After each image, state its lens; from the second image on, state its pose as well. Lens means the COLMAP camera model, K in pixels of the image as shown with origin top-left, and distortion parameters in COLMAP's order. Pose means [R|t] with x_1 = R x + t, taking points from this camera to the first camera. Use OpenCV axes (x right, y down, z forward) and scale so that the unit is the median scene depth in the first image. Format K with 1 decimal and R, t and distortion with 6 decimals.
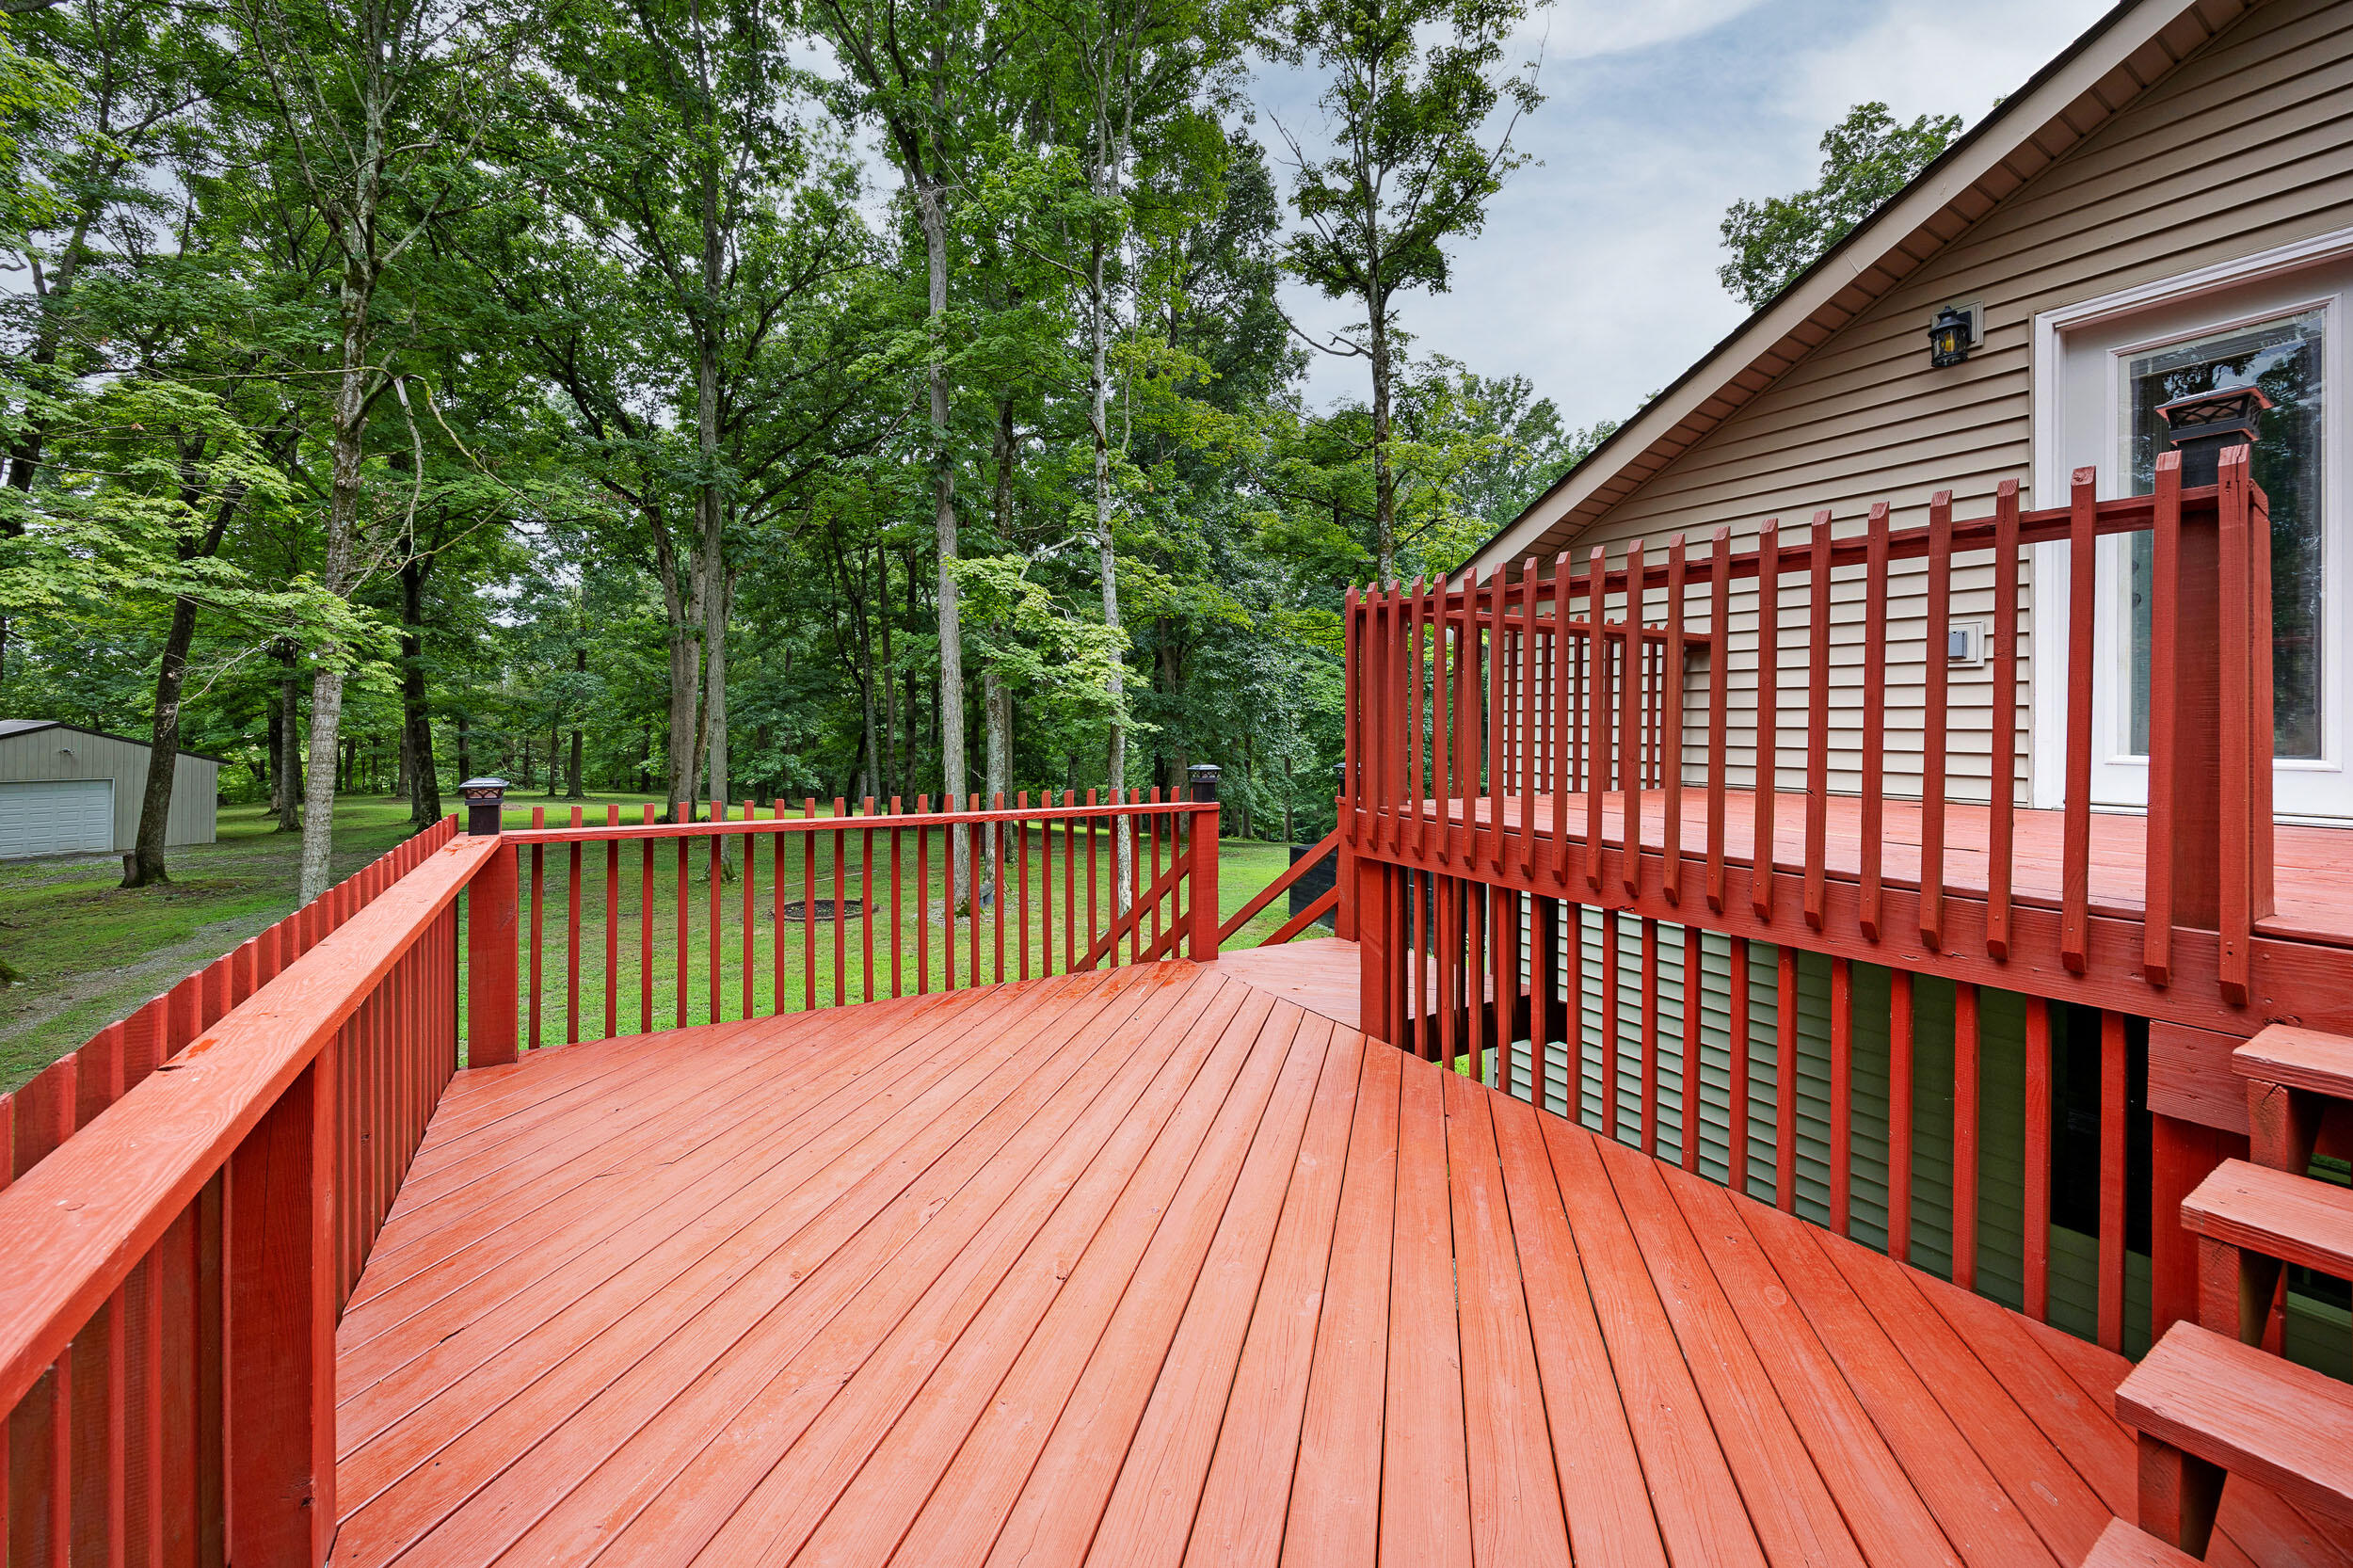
lens RADIAL K [[970.9, 0, 1185.6], [0, 970.9, 726.4], [0, 0, 1]] dist [-0.002221, -0.000116]
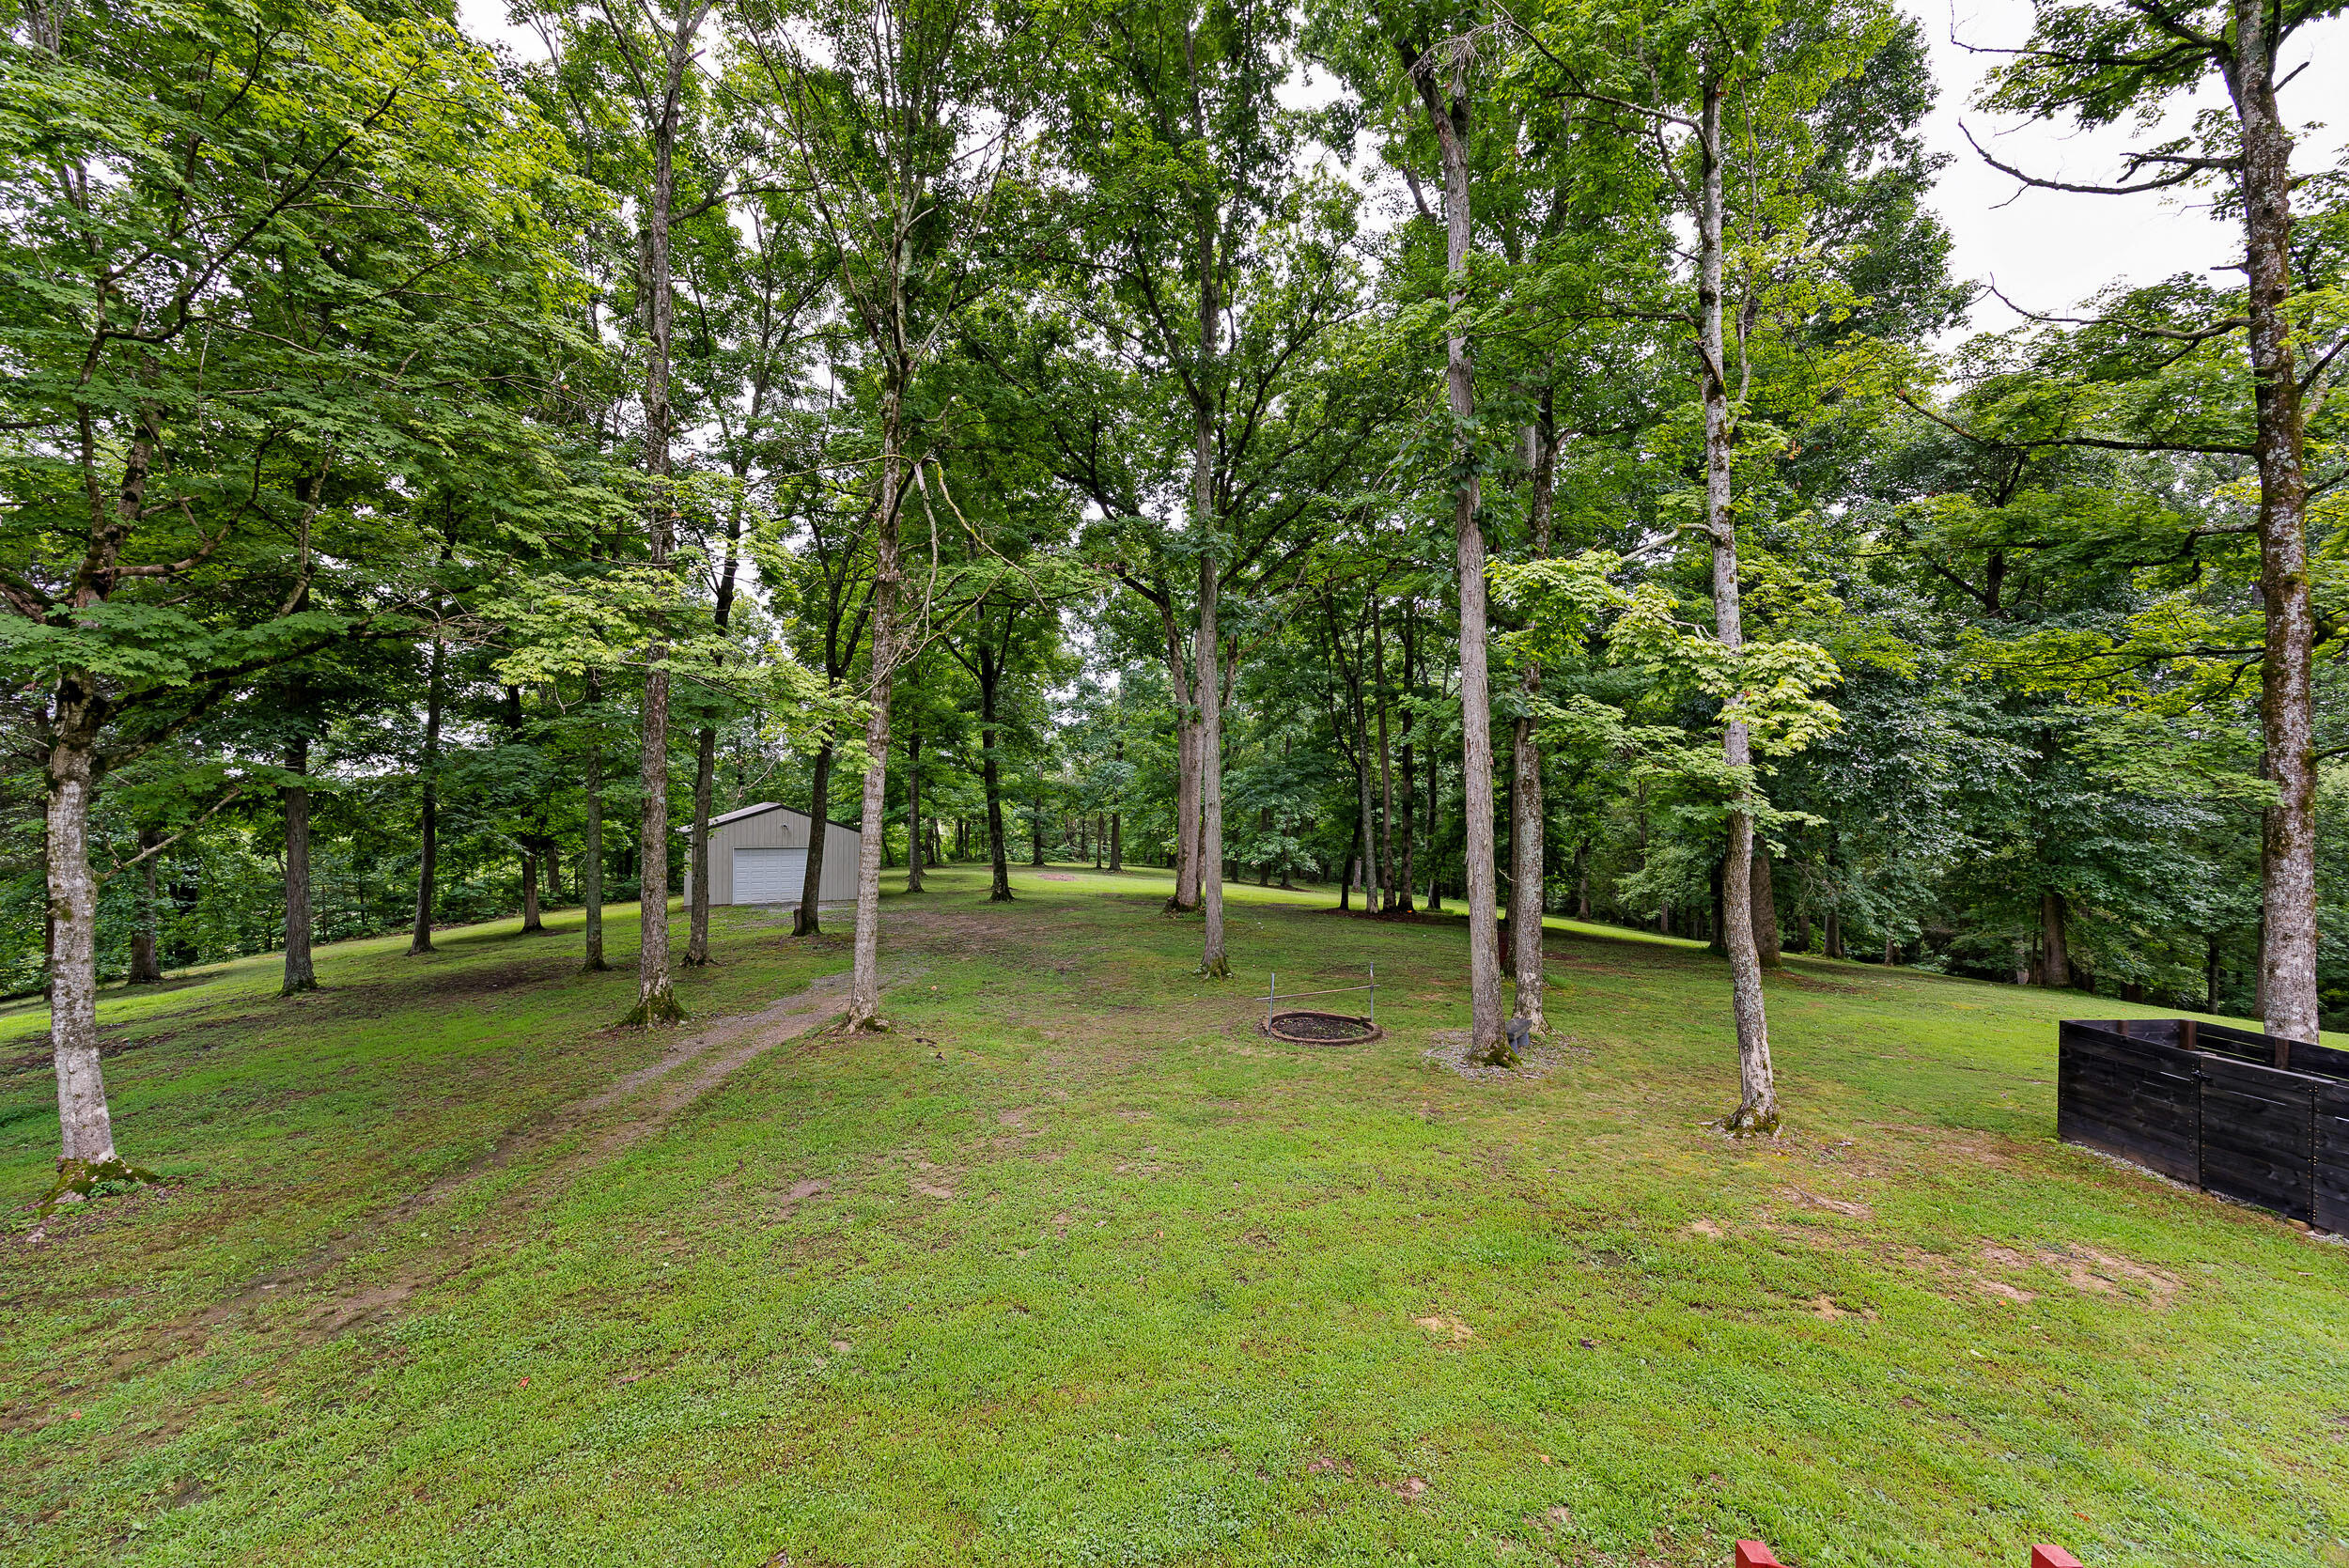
lens RADIAL K [[913.4, 0, 1174.5], [0, 913.4, 784.0], [0, 0, 1]] dist [-0.013135, -0.000158]
pose [[0.869883, -0.008088, -0.493191, -0.055154], [-0.005707, 0.999634, -0.026459, -0.001941], [0.493225, 0.025831, 0.869518, 0.150600]]
